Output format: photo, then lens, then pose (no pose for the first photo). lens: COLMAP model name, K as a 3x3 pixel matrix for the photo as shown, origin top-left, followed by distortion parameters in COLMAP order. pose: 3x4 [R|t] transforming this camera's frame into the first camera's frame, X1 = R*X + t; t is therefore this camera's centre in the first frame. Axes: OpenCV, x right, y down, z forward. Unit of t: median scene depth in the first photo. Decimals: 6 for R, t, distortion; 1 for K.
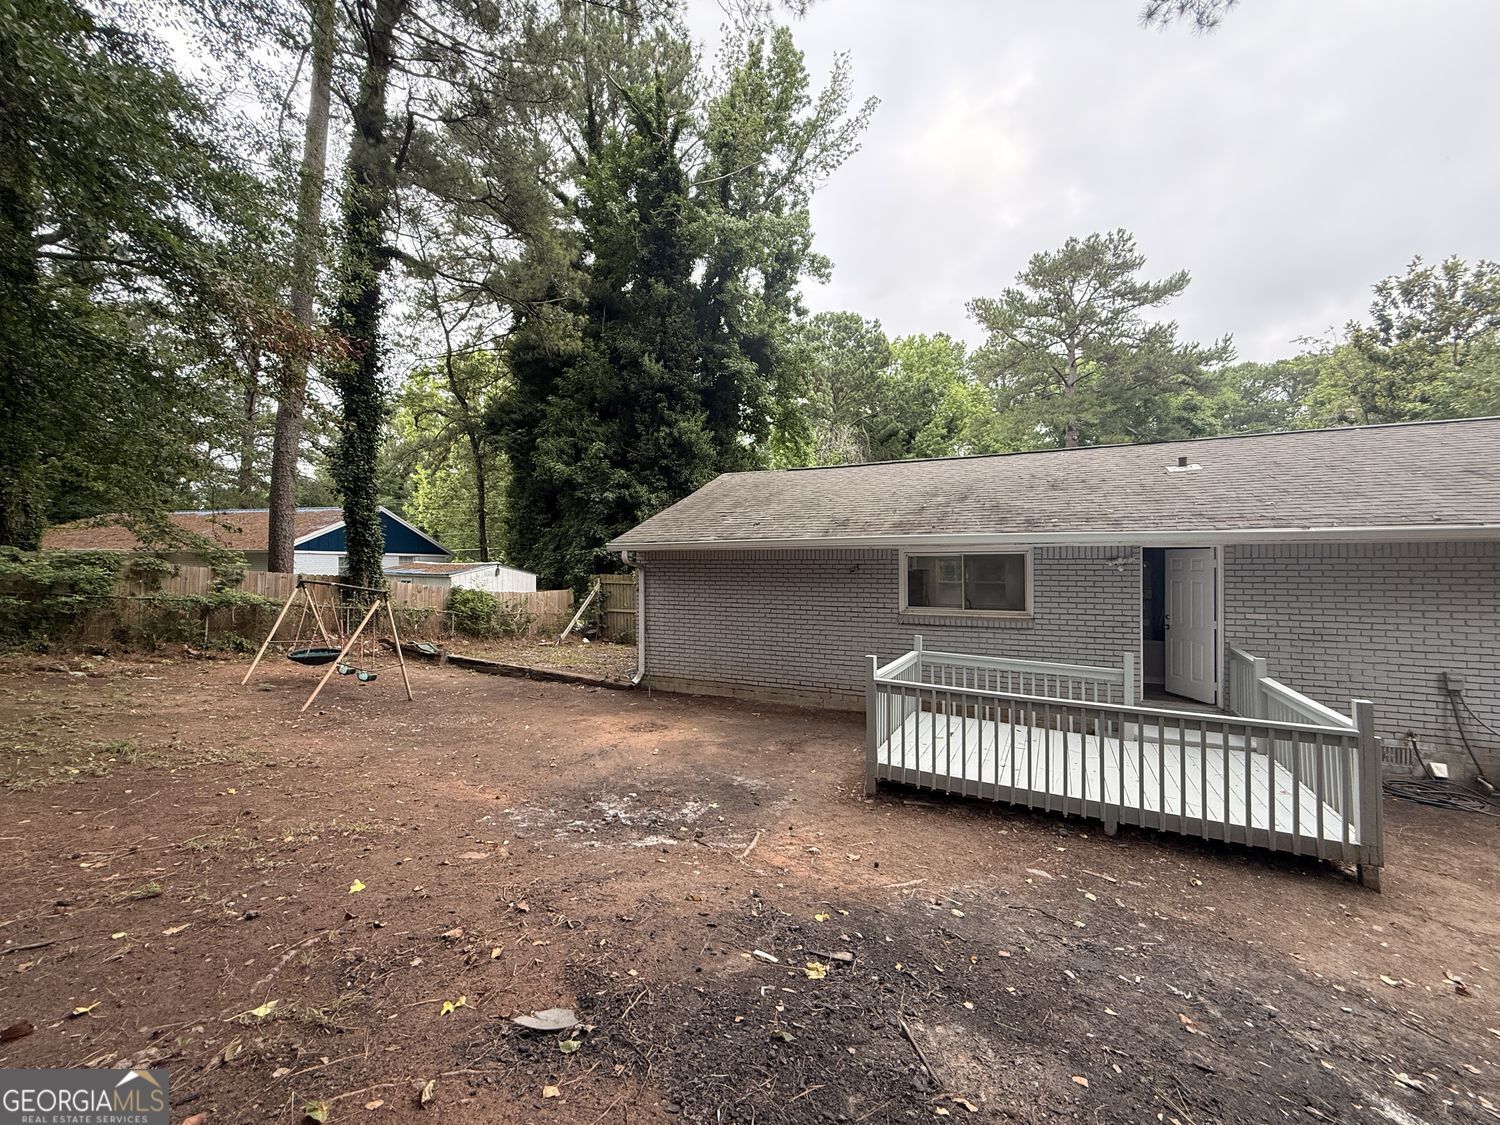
lens RADIAL K [[601.5, 0, 747.7], [0, 601.5, 561.4], [0, 0, 1]] dist [-0.000768, 0.001523]
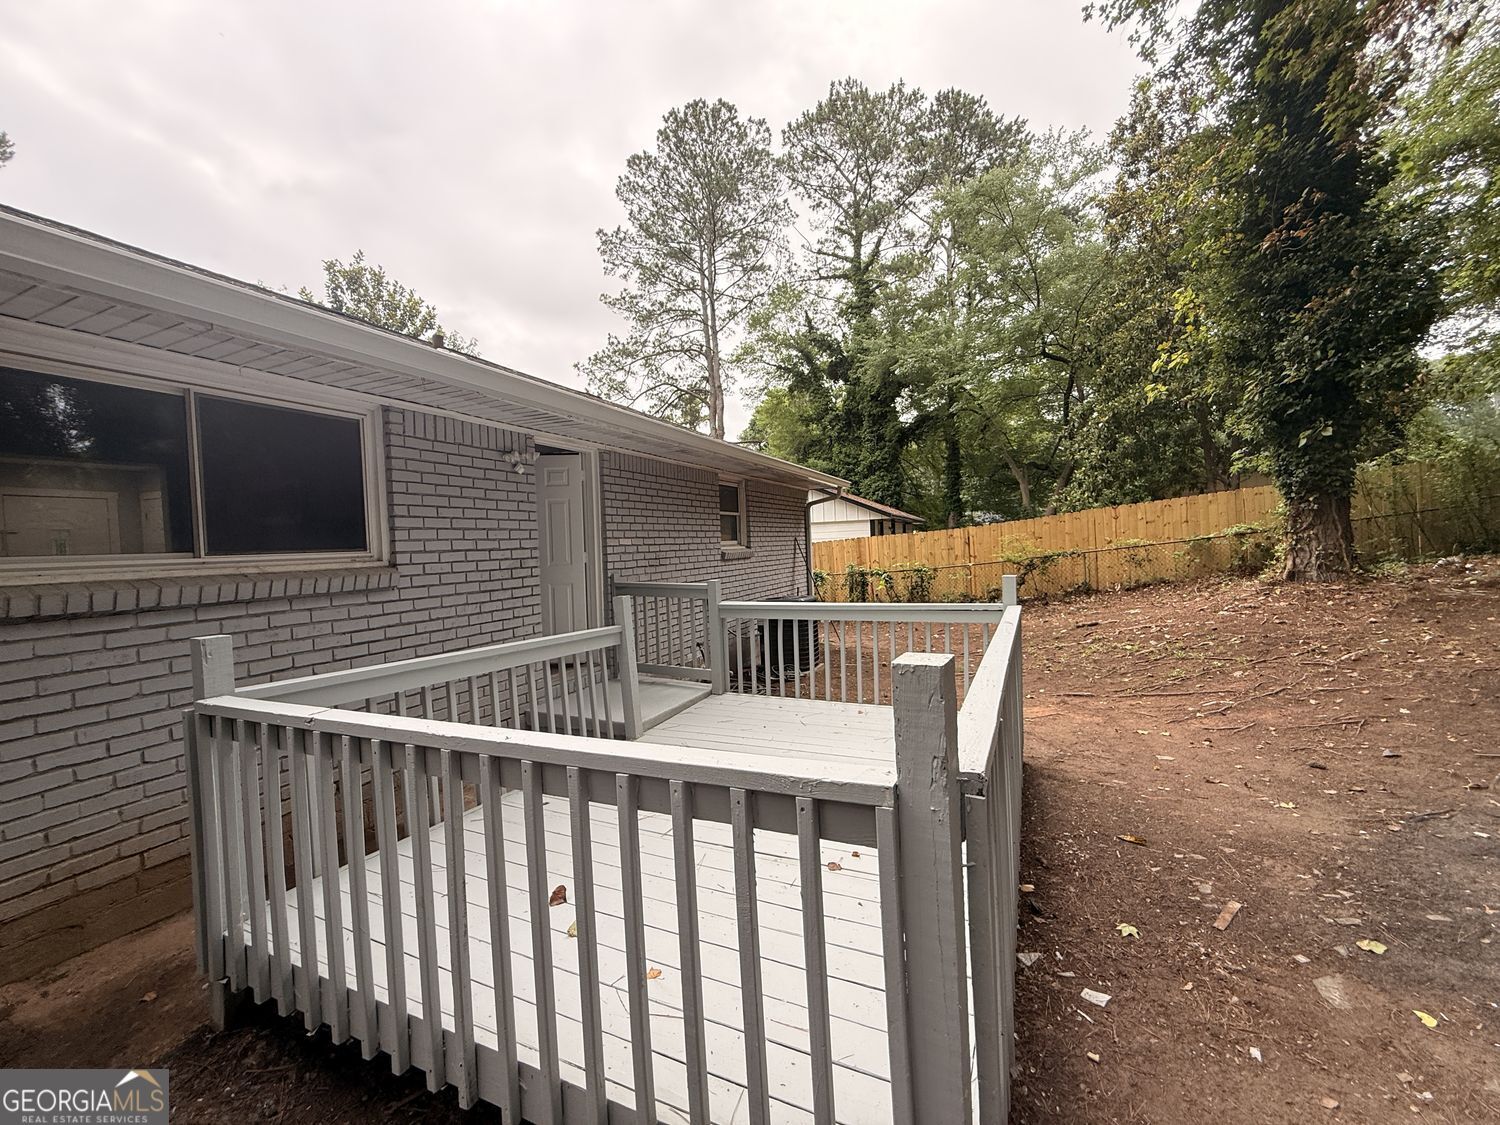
lens RADIAL K [[601.5, 0, 750.8], [0, 601.5, 557.8], [0, 0, 1]] dist [-0.000768, 0.001523]
pose [[-0.000441, -0.020599, 0.999788, 0.023468], [0.031768, 0.999283, 0.020603, 0.092318], [-0.999495, 0.031770, 0.000213, 0.759682]]
